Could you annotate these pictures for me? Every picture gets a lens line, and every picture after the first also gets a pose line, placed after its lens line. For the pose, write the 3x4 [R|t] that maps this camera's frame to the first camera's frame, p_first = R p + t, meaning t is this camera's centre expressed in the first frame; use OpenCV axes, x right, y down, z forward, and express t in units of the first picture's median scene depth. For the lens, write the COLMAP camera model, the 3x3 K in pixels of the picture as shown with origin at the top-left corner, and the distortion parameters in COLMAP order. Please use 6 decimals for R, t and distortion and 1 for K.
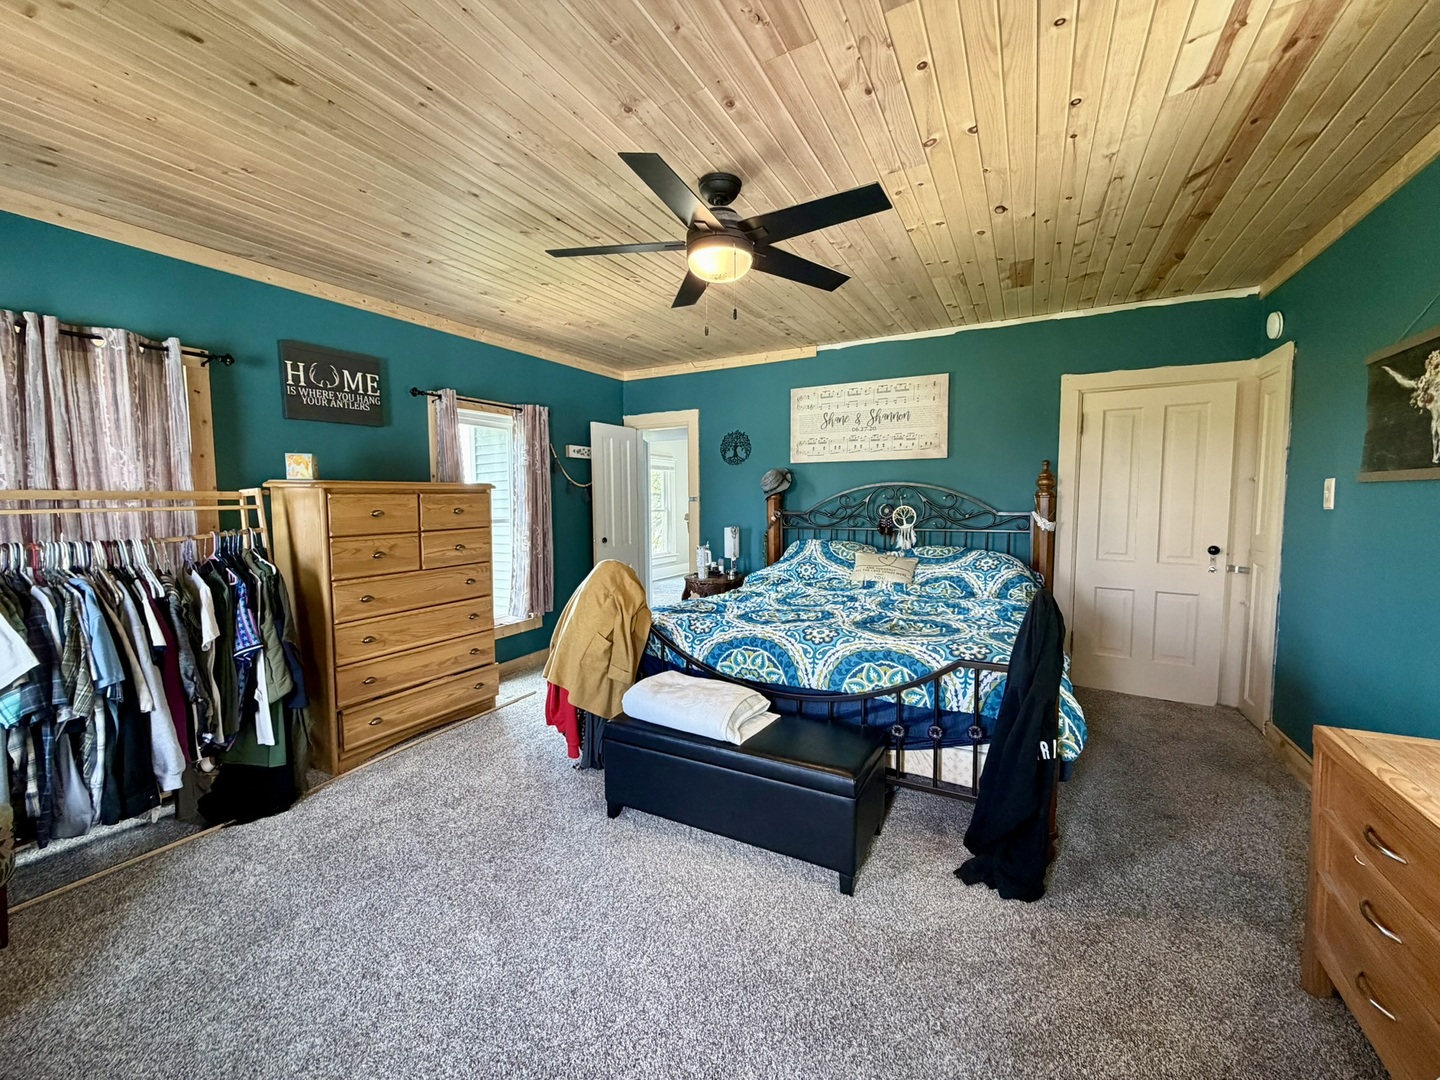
lens RADIAL K [[577.7, 0, 723.9], [0, 577.7, 541.8], [0, 0, 1]] dist [-0.003976, -0.000219]
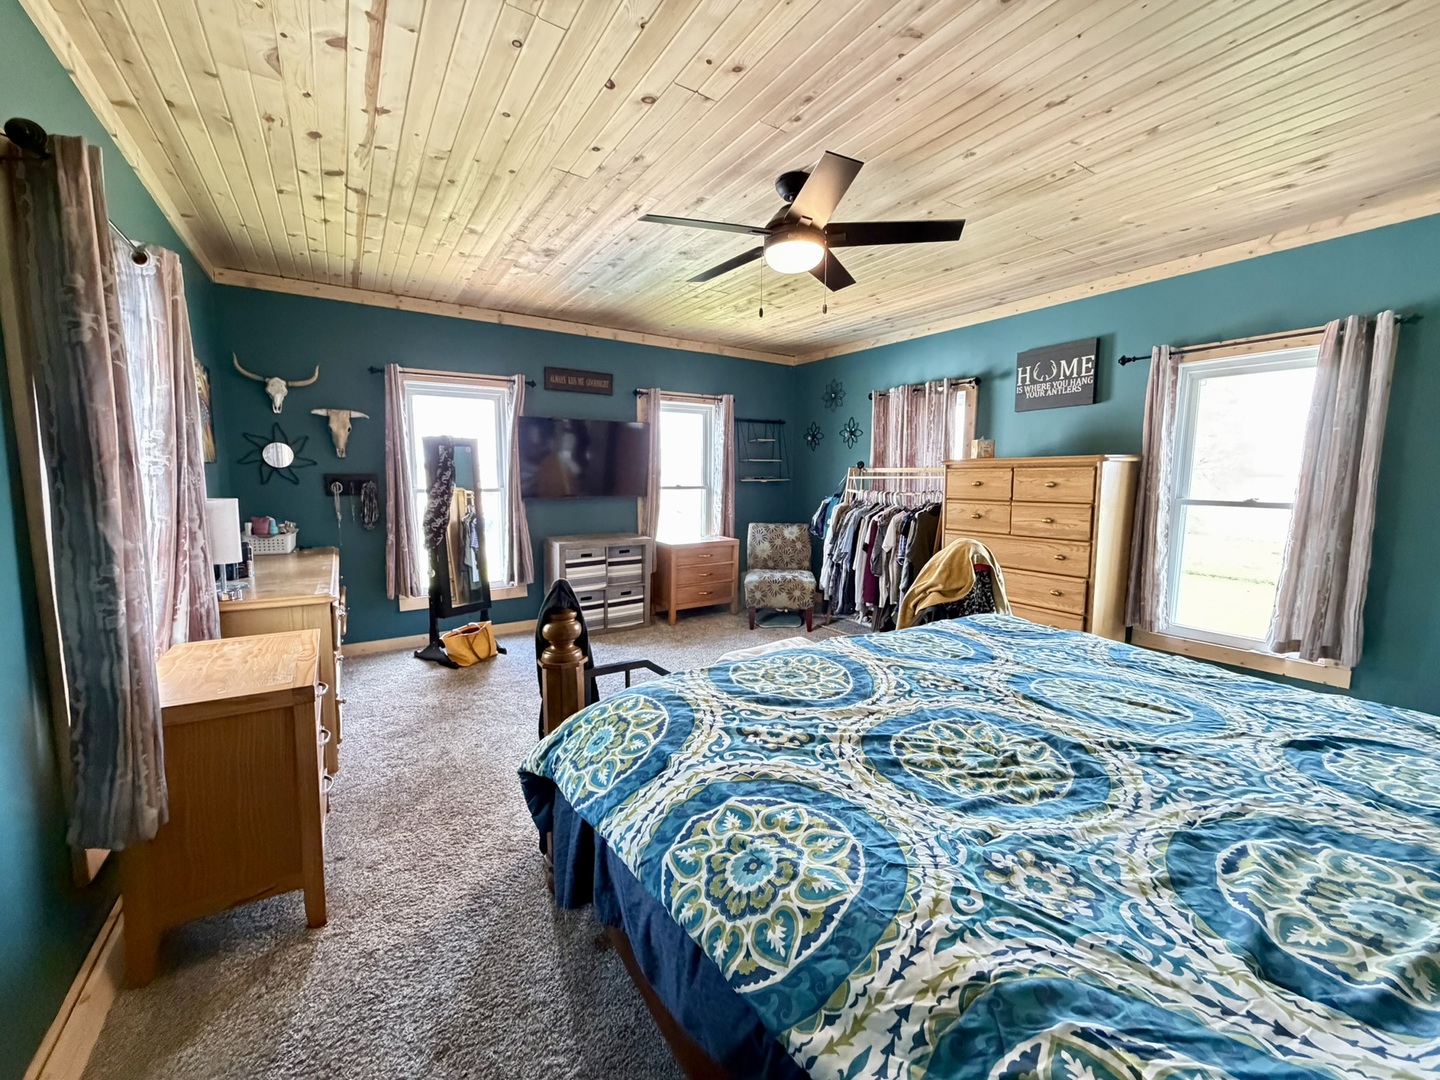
lens RADIAL K [[577.7, 0, 723.8], [0, 577.7, 533.0], [0, 0, 1]] dist [-0.003976, -0.000219]
pose [[-0.488141, 0.100761, -0.866929, 0.716232], [-0.059938, 0.987098, 0.148477, -0.087005], [0.870704, 0.124440, -0.475804, 1.003228]]
